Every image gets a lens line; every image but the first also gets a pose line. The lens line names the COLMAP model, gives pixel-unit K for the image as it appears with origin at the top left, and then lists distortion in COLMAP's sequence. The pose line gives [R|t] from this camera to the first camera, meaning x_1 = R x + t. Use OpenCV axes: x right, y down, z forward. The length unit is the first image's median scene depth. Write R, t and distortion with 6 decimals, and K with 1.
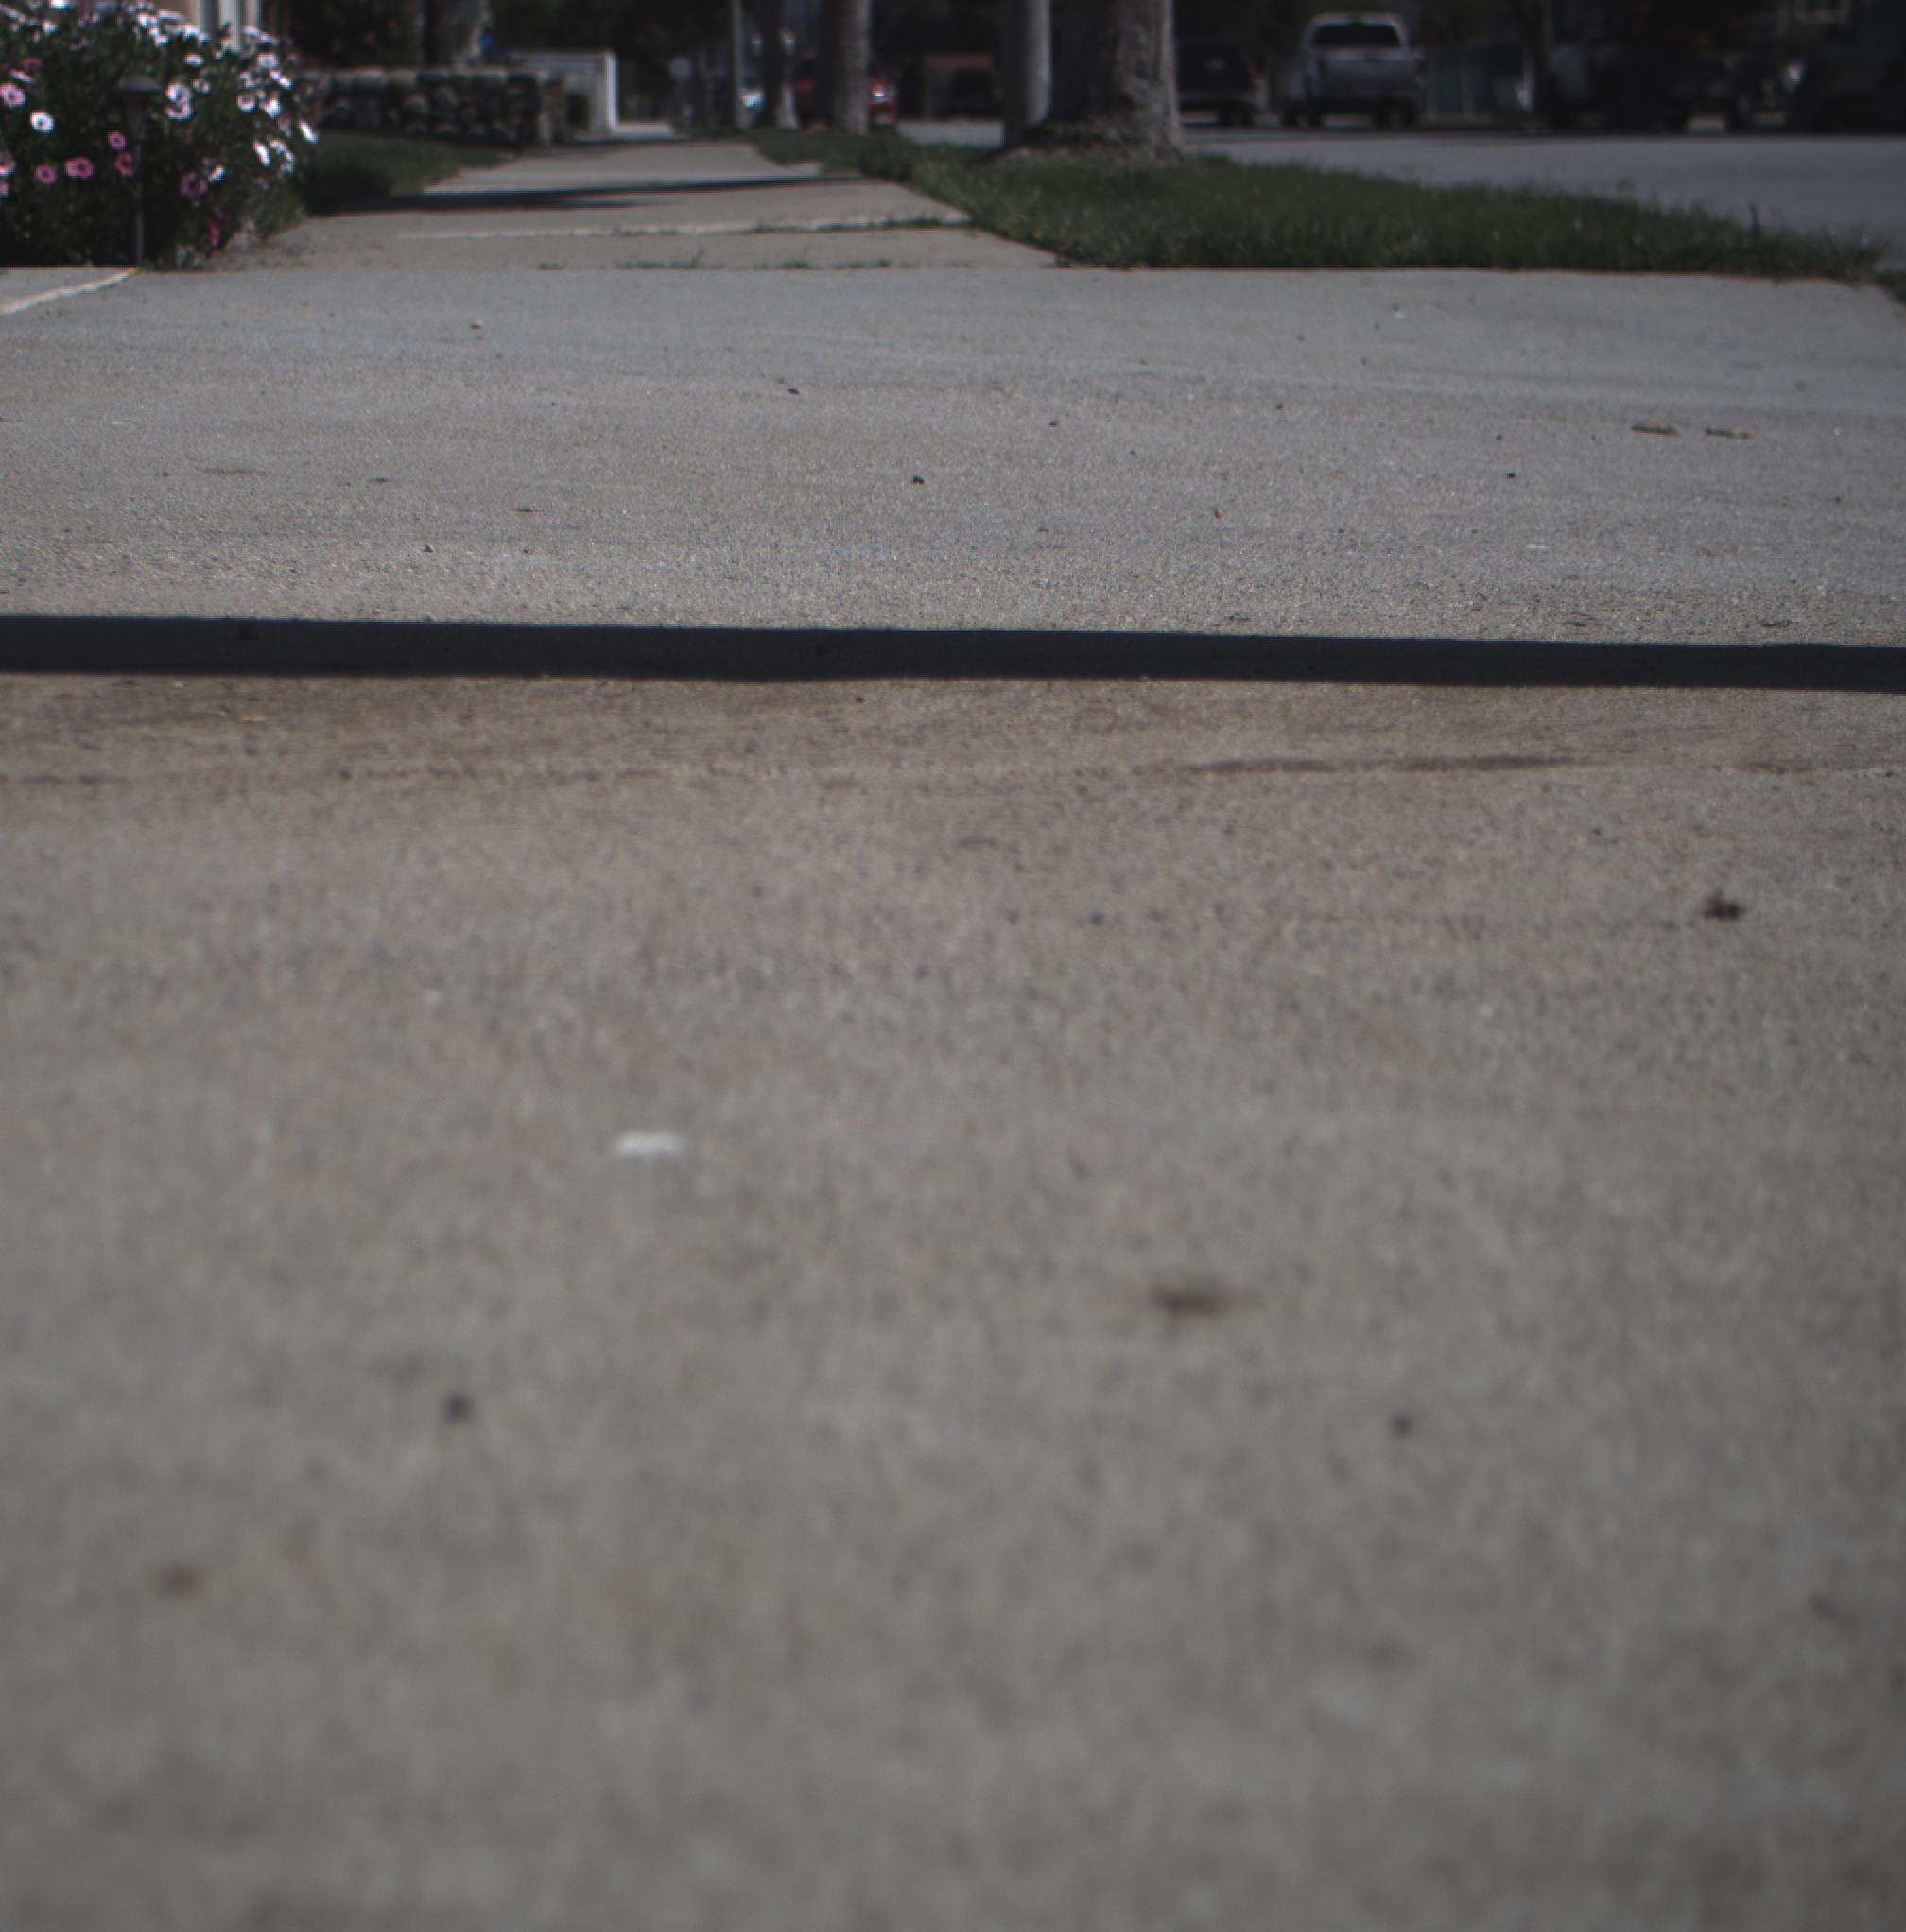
lens RADIAL K [[4208.3, 0, 730.7], [0, 4208.3, 907.6], [0, 0, 1]] dist [-0.169547, 0.729397]
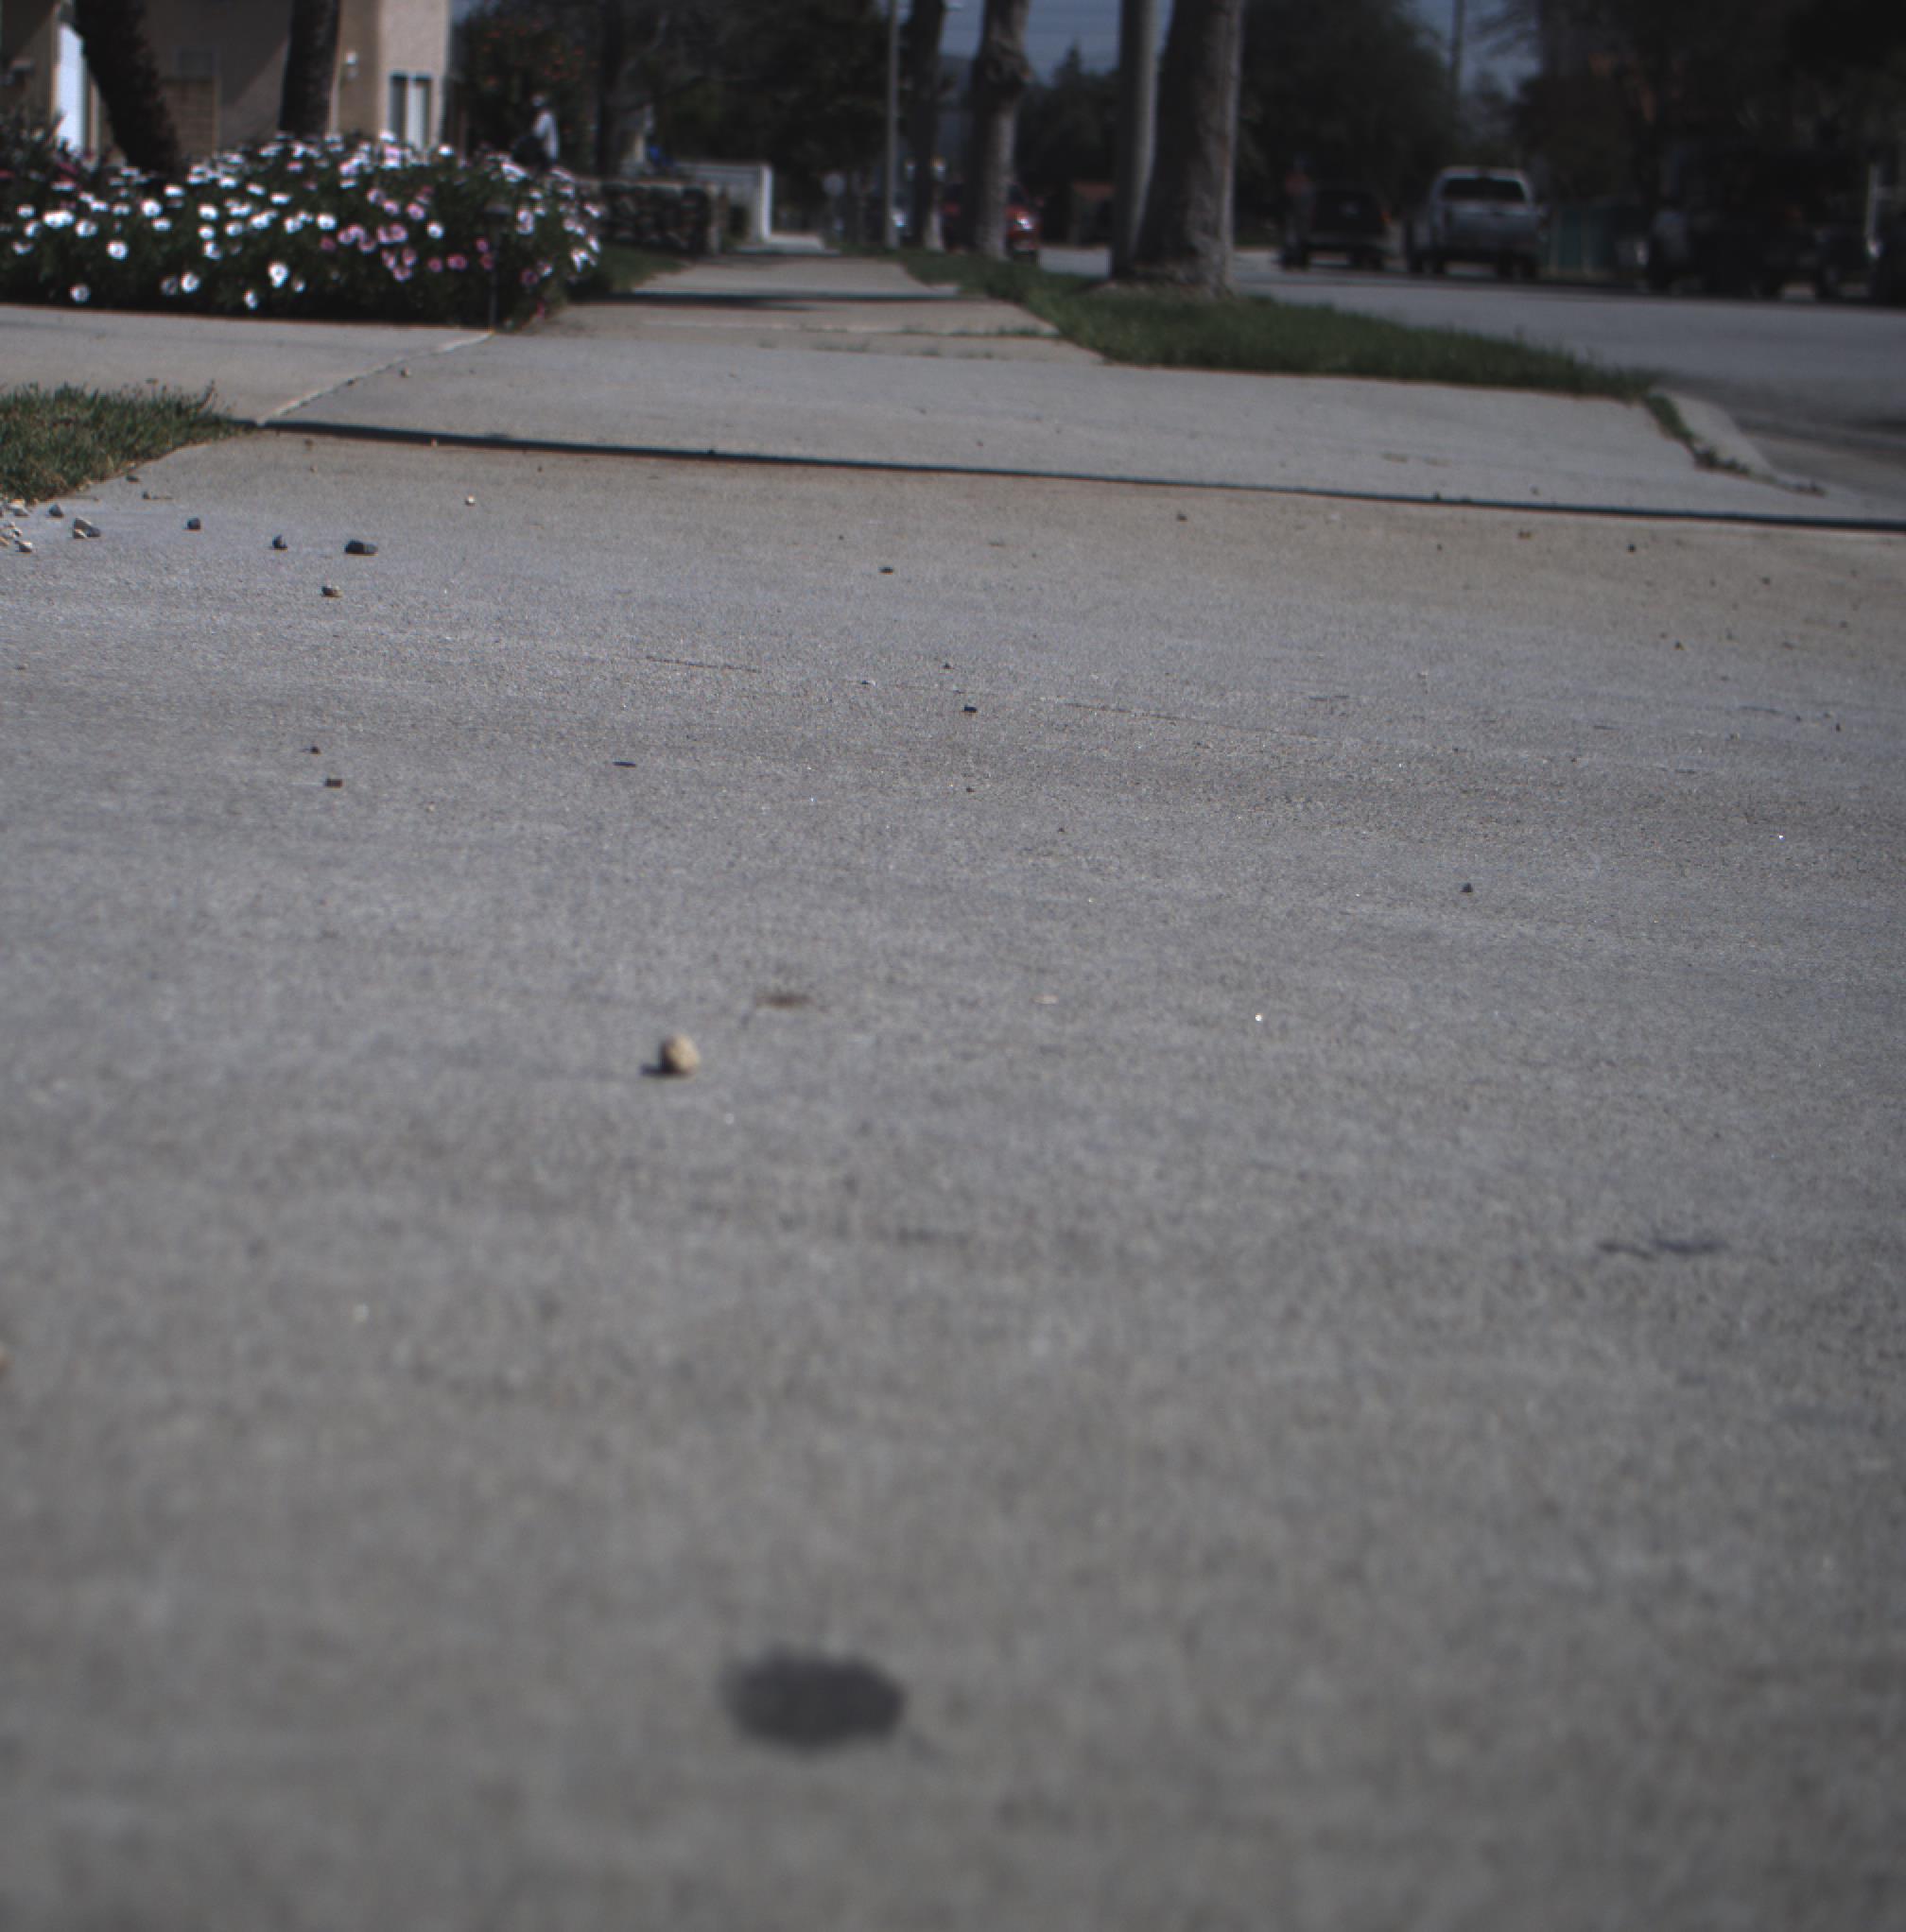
lens RADIAL K [[4208.3, 0, 730.7], [0, 4208.3, 907.6], [0, 0, 1]] dist [-0.169547, 0.729397]
pose [[0.998003, 0.057559, -0.026012, -0.001118], [-0.058214, 0.997986, -0.025185, 0.017812], [0.024510, 0.026649, 0.999344, -0.101982]]
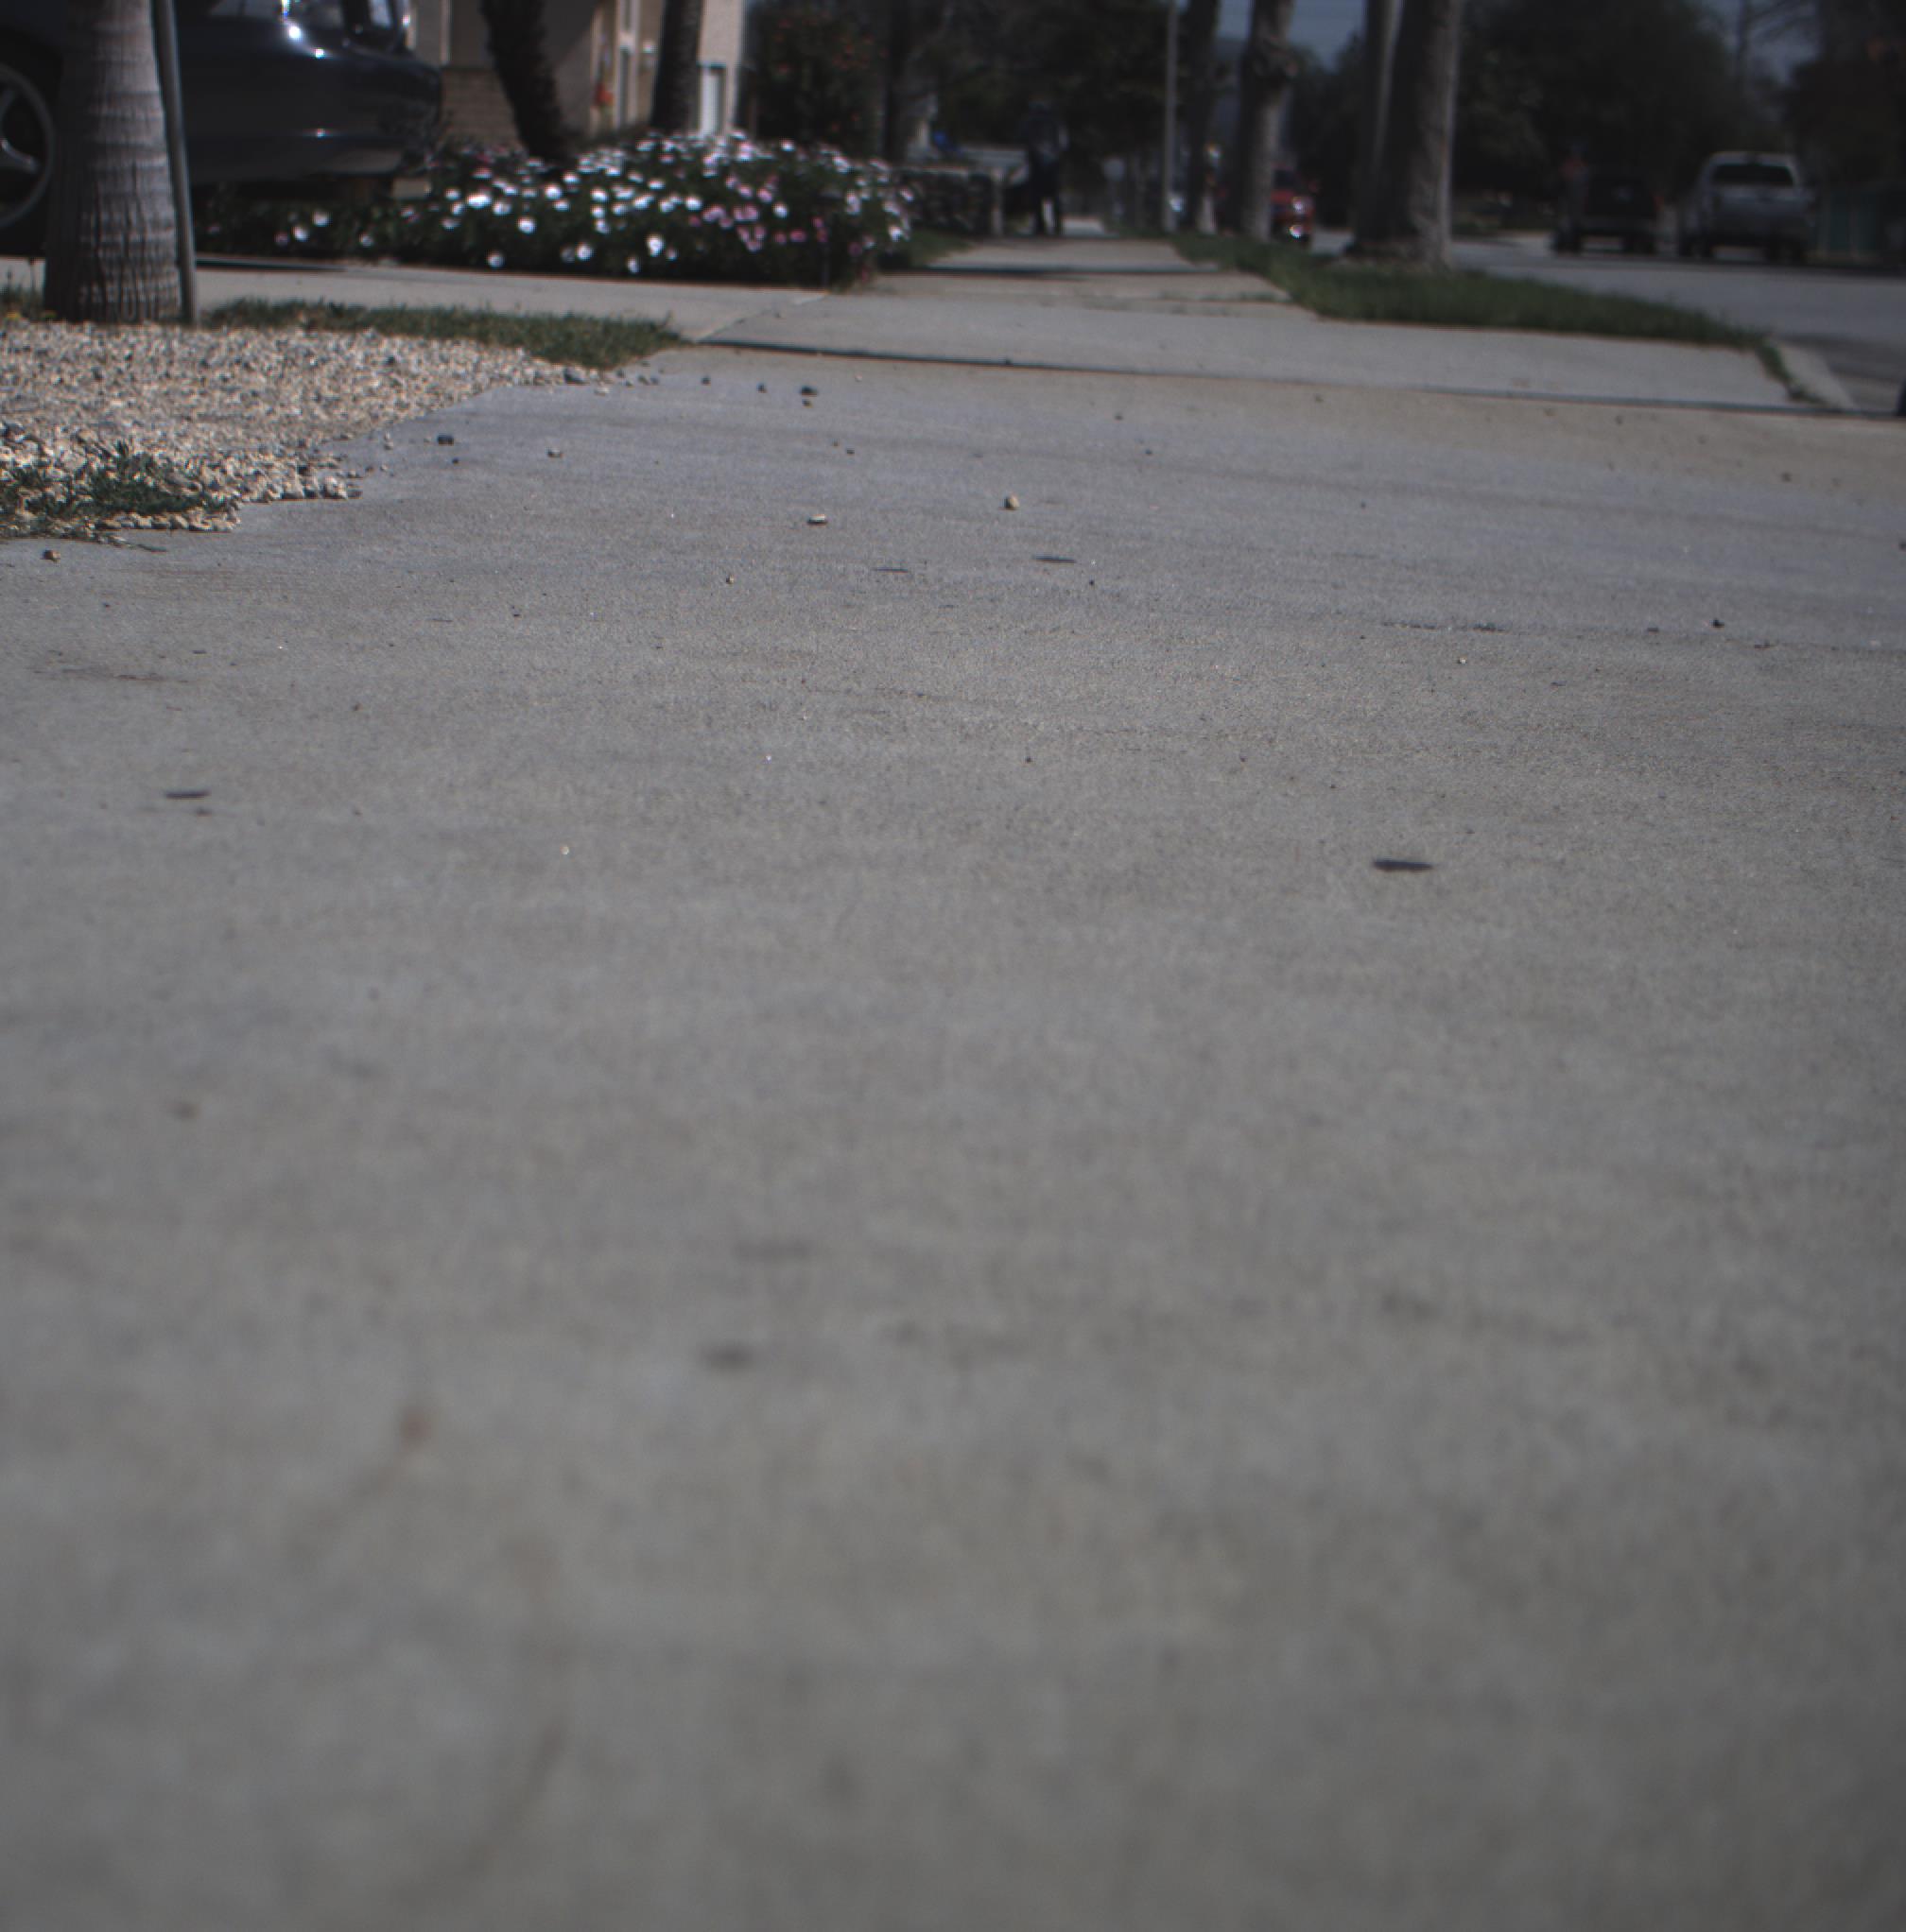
lens RADIAL K [[4208.3, 0, 730.7], [0, 4208.3, 907.6], [0, 0, 1]] dist [-0.169547, 0.729397]
pose [[0.993528, 0.068419, -0.090668, 0.000965], [-0.070252, 0.997381, -0.017182, 0.032279], [0.089255, 0.023440, 0.995733, -0.177500]]
